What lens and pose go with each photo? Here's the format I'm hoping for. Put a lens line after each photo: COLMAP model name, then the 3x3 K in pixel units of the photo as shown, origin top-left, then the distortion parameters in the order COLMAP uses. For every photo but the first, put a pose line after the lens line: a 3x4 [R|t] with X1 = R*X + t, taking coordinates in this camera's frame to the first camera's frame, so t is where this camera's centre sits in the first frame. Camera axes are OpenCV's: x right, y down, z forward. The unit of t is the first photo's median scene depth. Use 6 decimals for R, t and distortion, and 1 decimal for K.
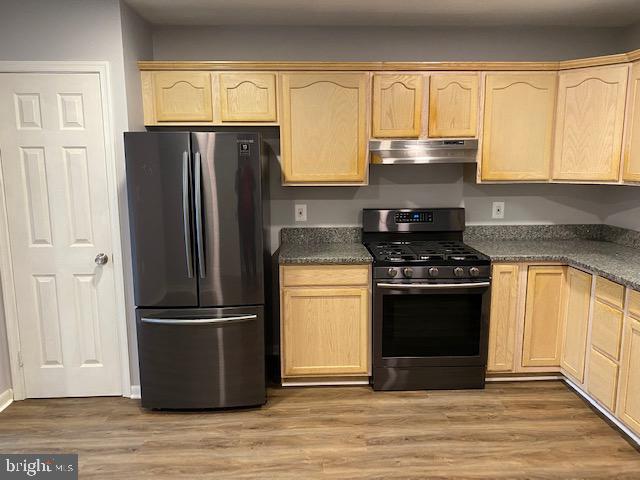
lens RADIAL K [[493.5, 0, 319.9], [0, 493.5, 237.1], [0, 0, 1]] dist [0.038116, -0.037075]
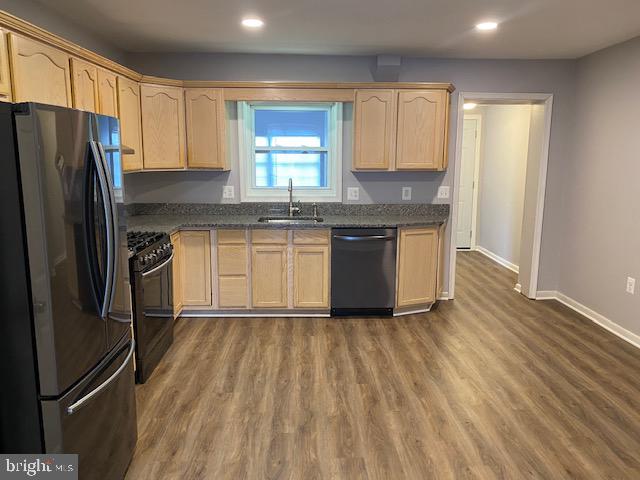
lens RADIAL K [[493.5, 0, 323.8], [0, 493.5, 235.2], [0, 0, 1]] dist [0.038116, -0.037075]
pose [[-0.000588, -0.161373, 0.986893, -0.908287], [0.148563, 0.975928, 0.159669, -0.096282], [-0.988903, 0.146709, 0.023400, 0.621783]]
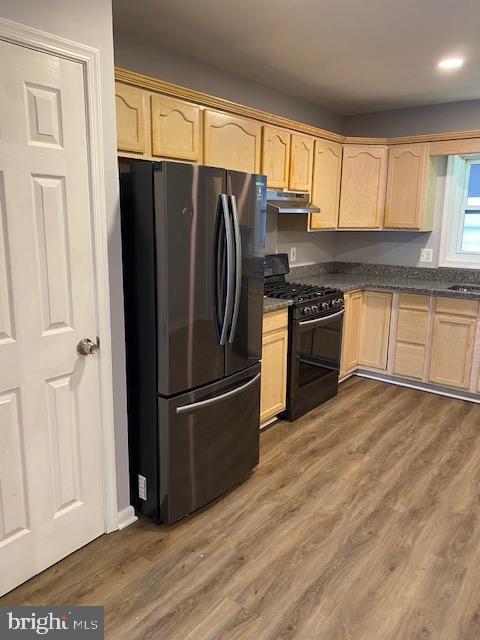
lens RADIAL K [[493.5, 0, 234.8], [0, 493.5, 319.4], [0, 0, 1]] dist [0.038116, -0.037075]
pose [[0.635627, -0.143643, 0.758515, -0.837534], [0.103324, 0.989526, 0.100806, -0.041571], [-0.765050, 0.014298, 0.643812, 0.421213]]
